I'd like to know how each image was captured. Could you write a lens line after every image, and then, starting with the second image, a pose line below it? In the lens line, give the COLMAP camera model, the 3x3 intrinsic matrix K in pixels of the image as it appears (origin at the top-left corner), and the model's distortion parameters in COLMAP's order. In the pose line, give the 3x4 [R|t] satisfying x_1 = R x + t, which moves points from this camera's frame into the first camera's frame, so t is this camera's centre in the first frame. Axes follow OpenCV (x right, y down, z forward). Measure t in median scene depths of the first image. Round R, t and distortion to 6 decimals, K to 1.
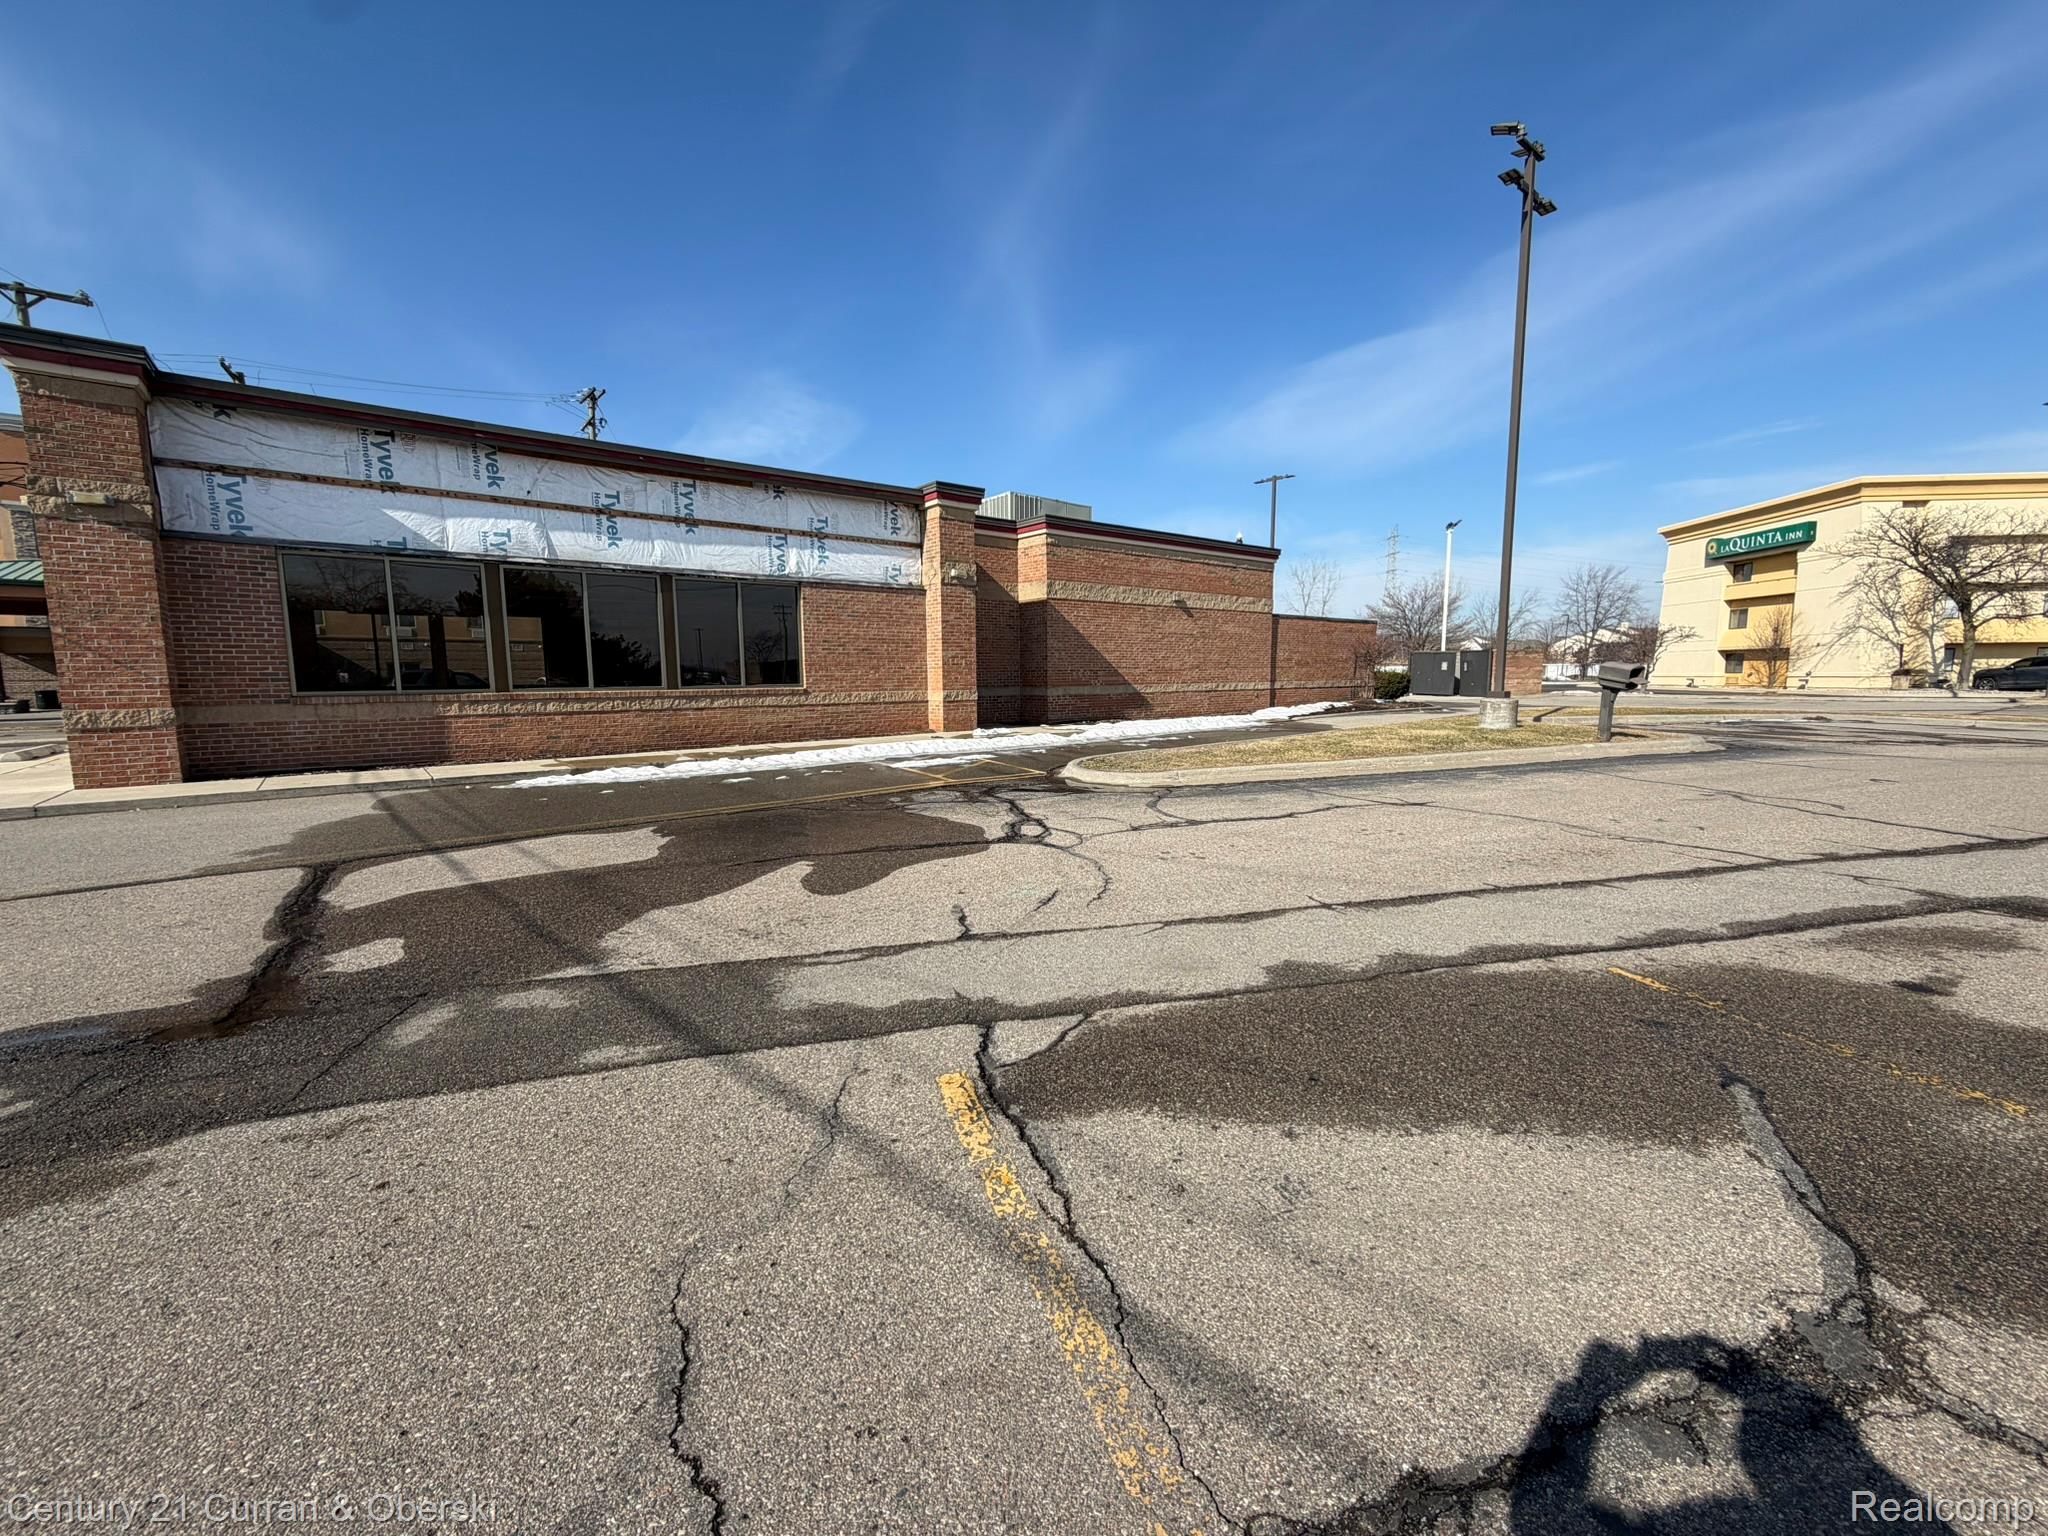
lens RADIAL K [[813.9, 0, 1018.6], [0, 813.9, 767.4], [0, 0, 1]] dist [-0.002789, -0.000774]
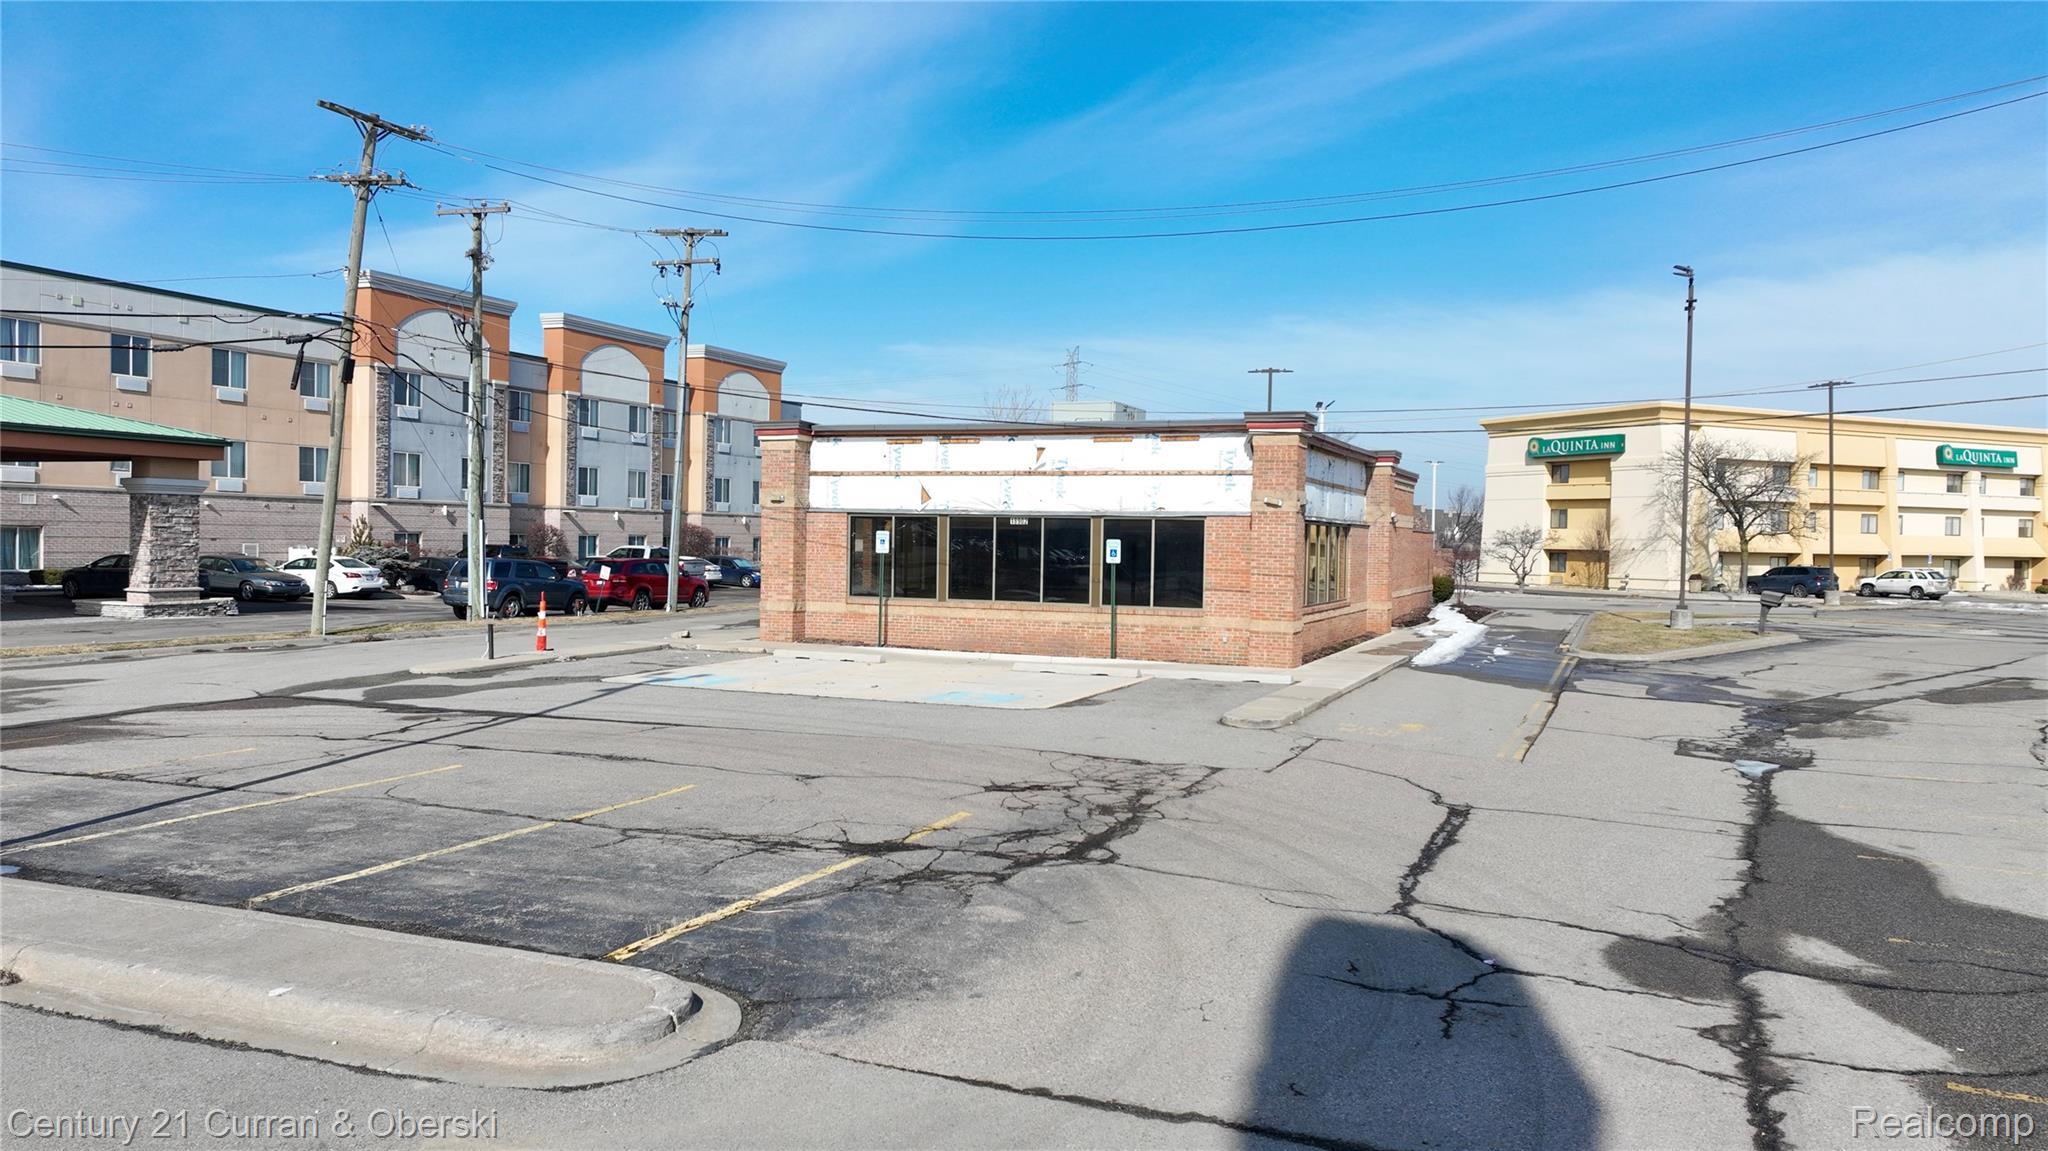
lens RADIAL K [[1444.5, 0, 1025.1], [0, 1444.5, 577.4], [0, 0, 1]] dist [0.003808, 0.005795]
pose [[0.878959, 0.012586, 0.476731, -0.625783], [0.027777, 0.996603, -0.077525, 0.011577], [-0.476087, 0.081384, 0.875624, -0.283681]]
